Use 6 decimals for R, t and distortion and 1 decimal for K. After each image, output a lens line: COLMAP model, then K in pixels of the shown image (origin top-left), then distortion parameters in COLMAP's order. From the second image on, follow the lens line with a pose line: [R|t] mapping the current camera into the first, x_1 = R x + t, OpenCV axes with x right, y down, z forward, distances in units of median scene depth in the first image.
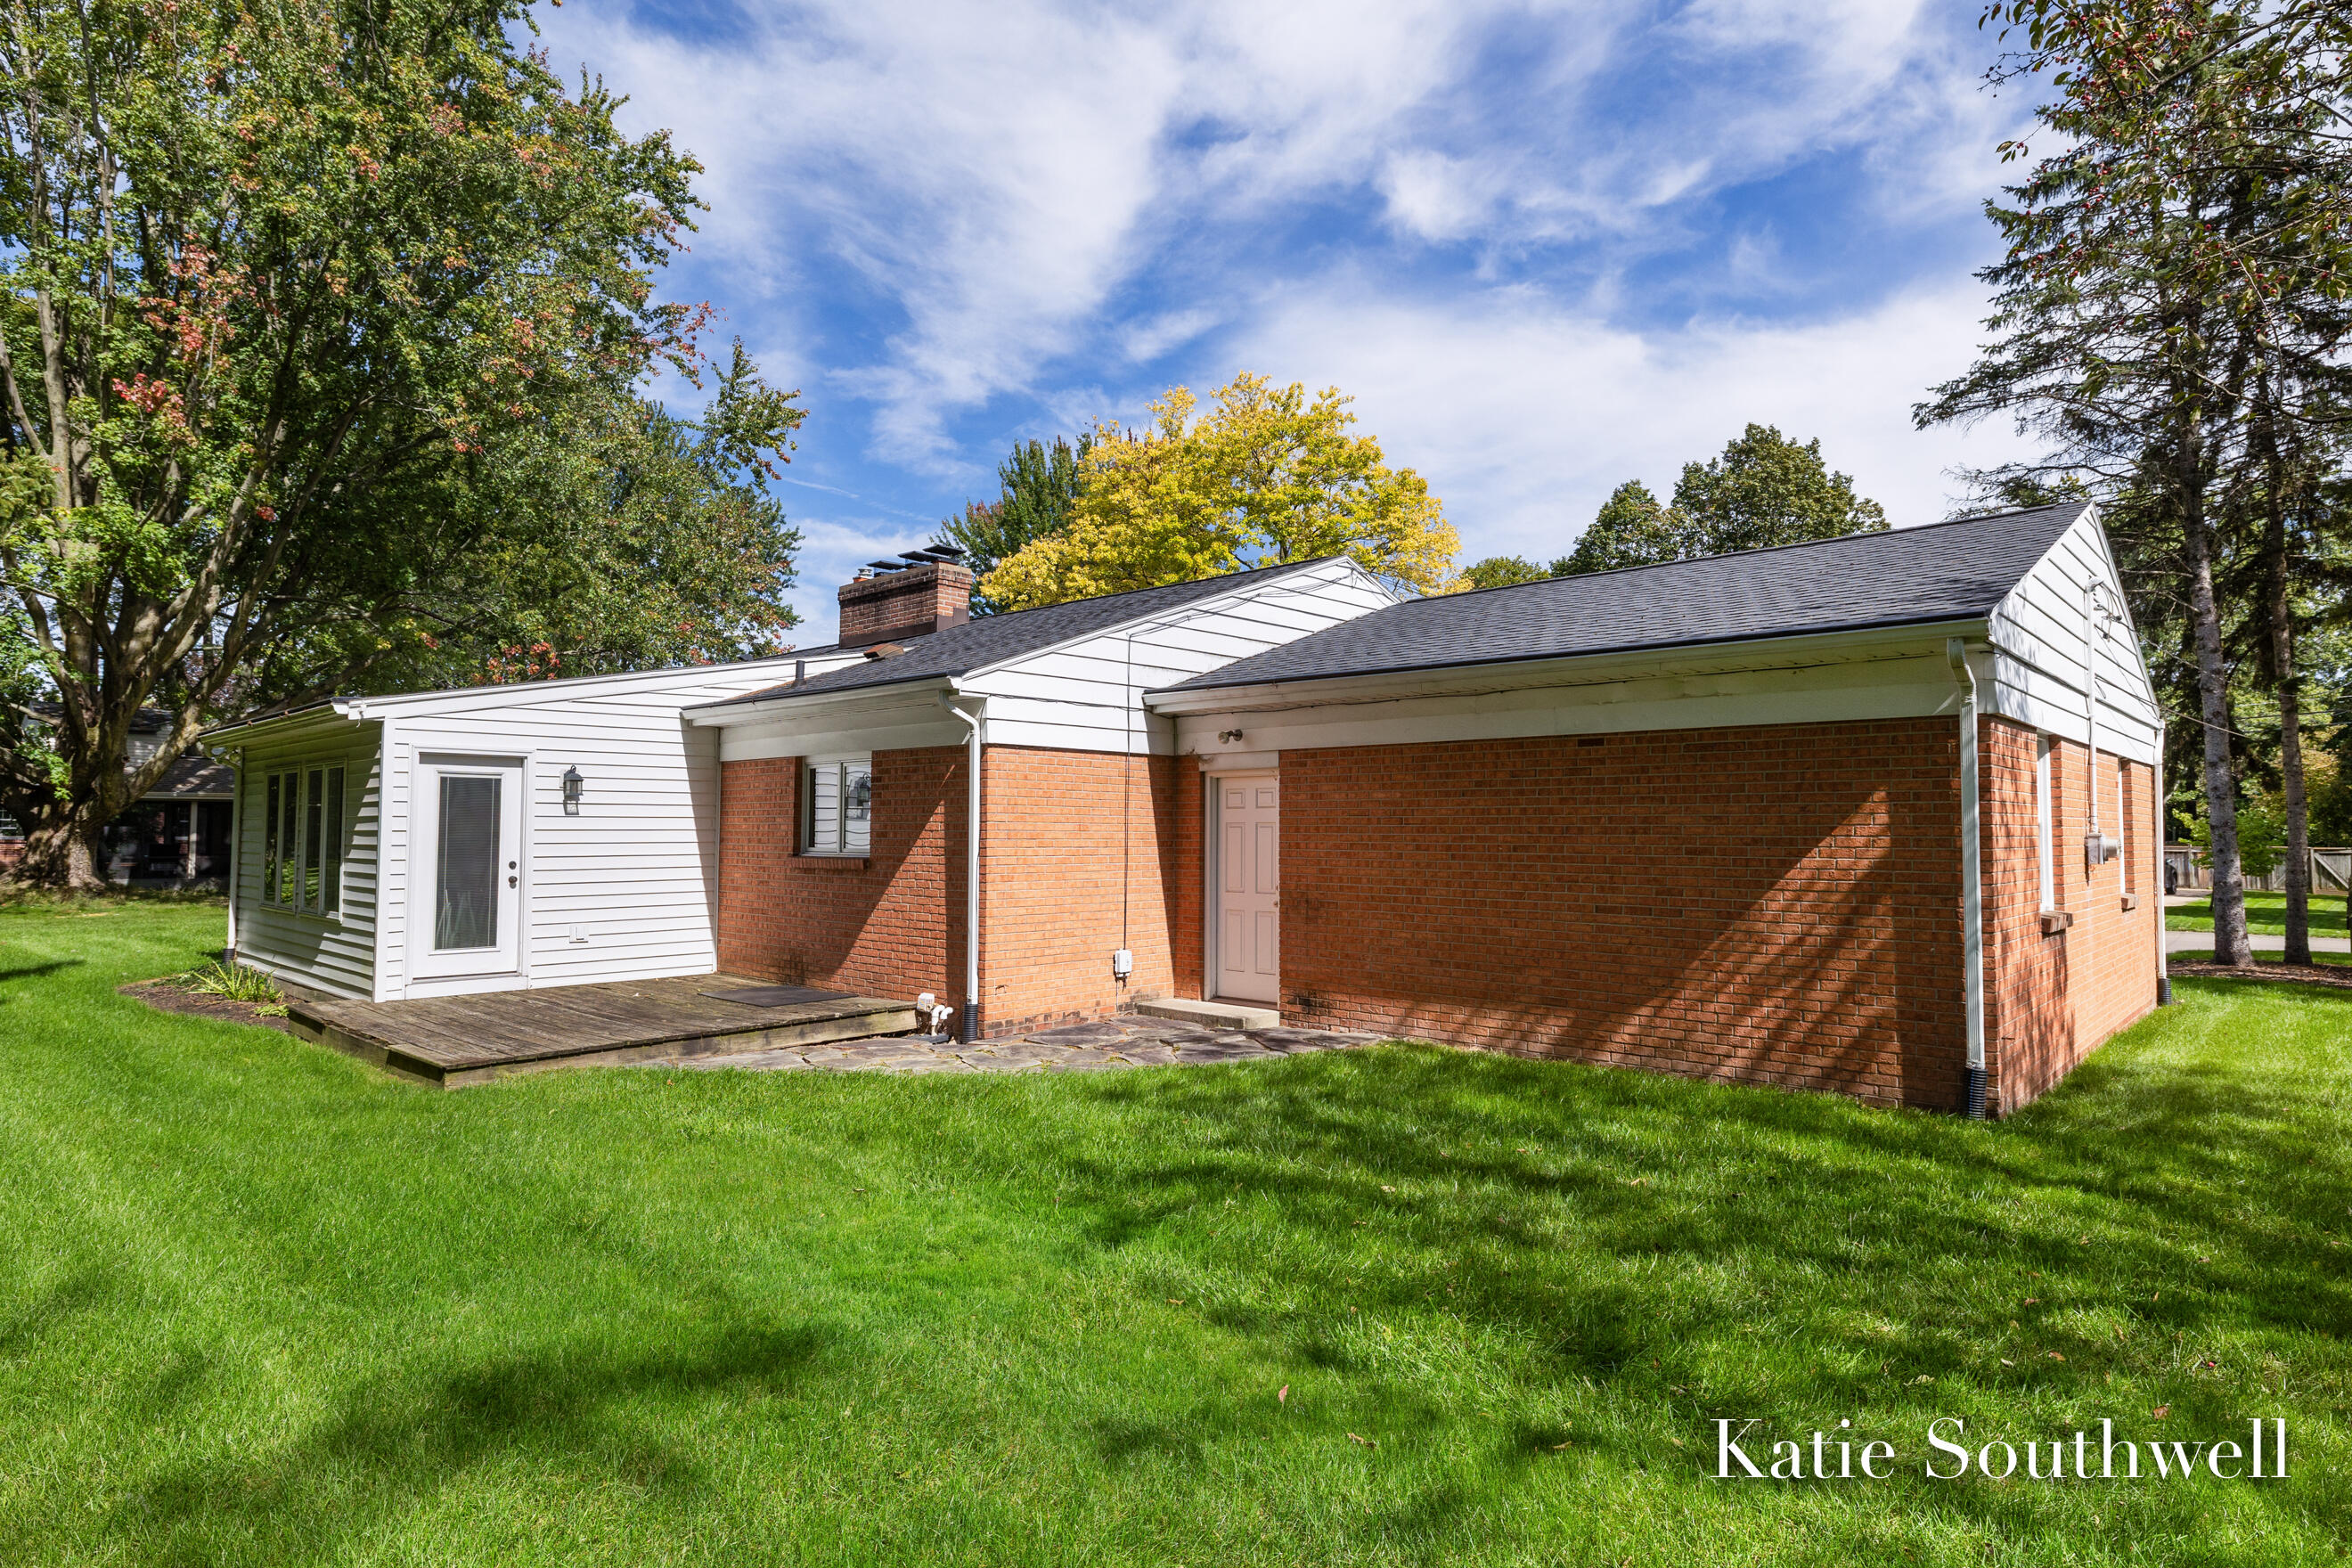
lens RADIAL K [[1278.8, 0, 1179.7], [0, 1278.8, 784.8], [0, 0, 1]] dist [-0.007377, -0.000758]
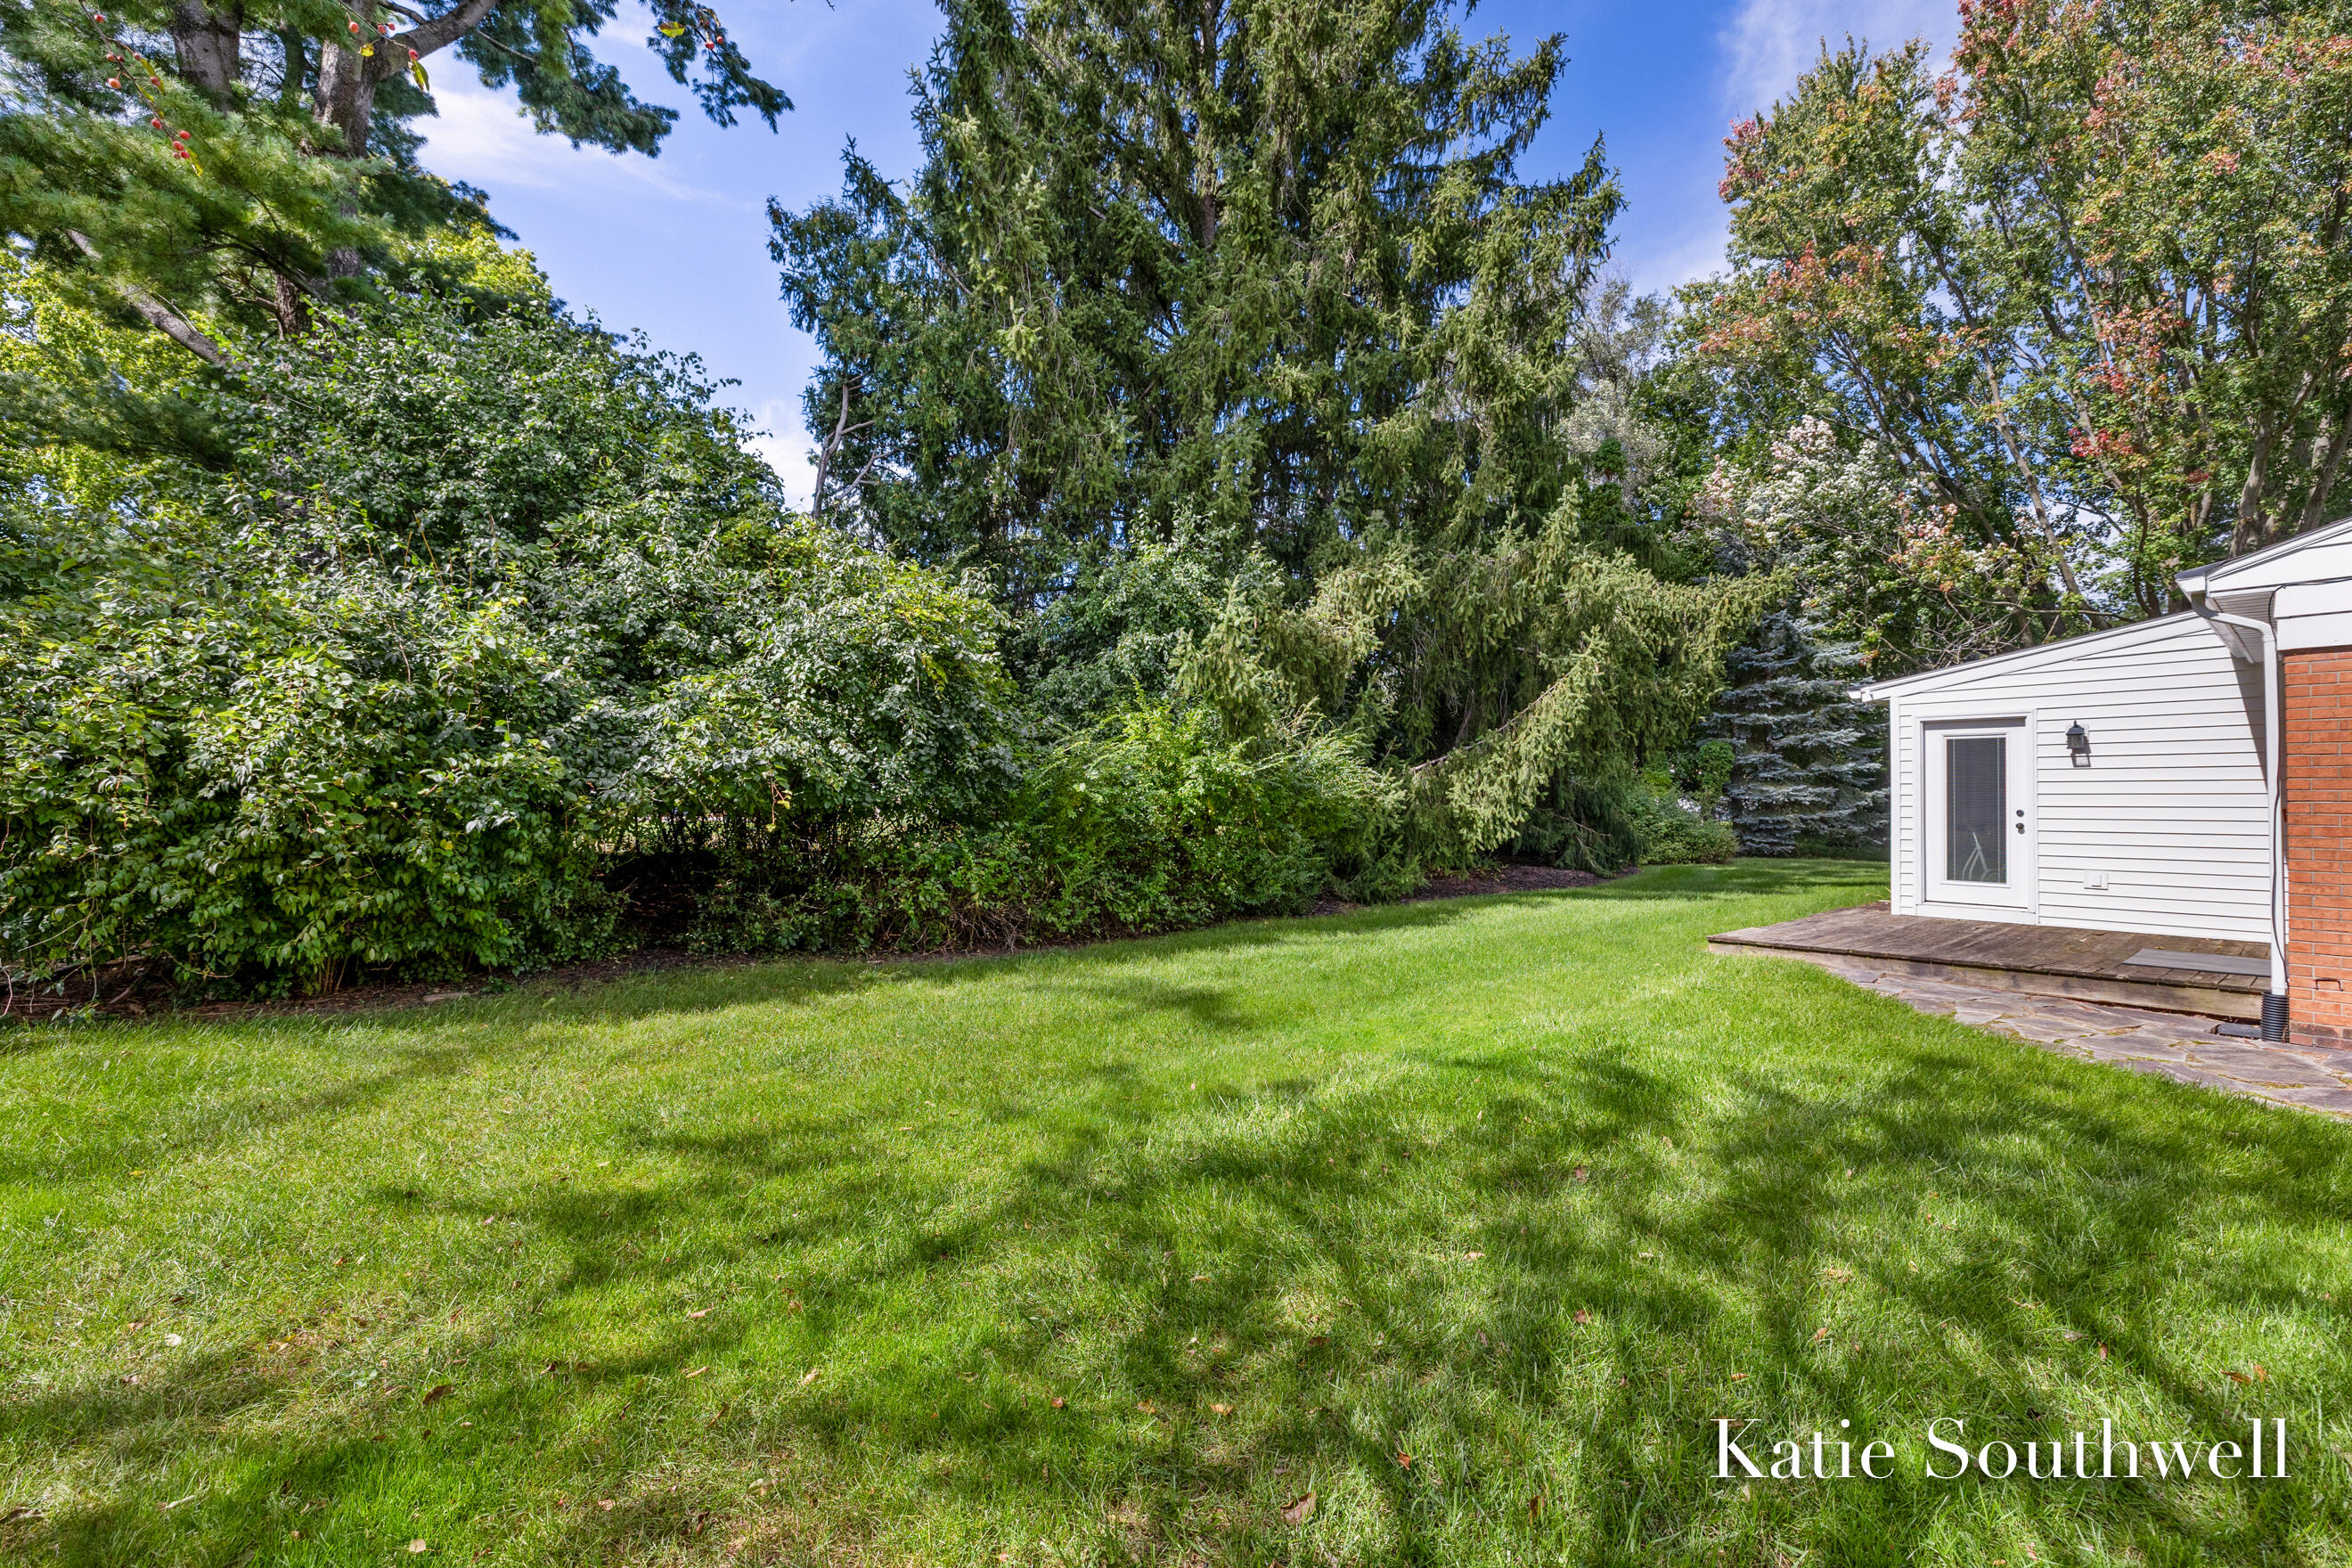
lens RADIAL K [[991.0, 0, 1181.0], [0, 991.0, 788.2], [0, 0, 1]] dist [-0.000326, -0.000047]
pose [[-0.120358, -0.014146, -0.992630, 0.458384], [0.030612, 0.999370, -0.017954, 0.035202], [0.992258, -0.032548, -0.119849, 0.383688]]
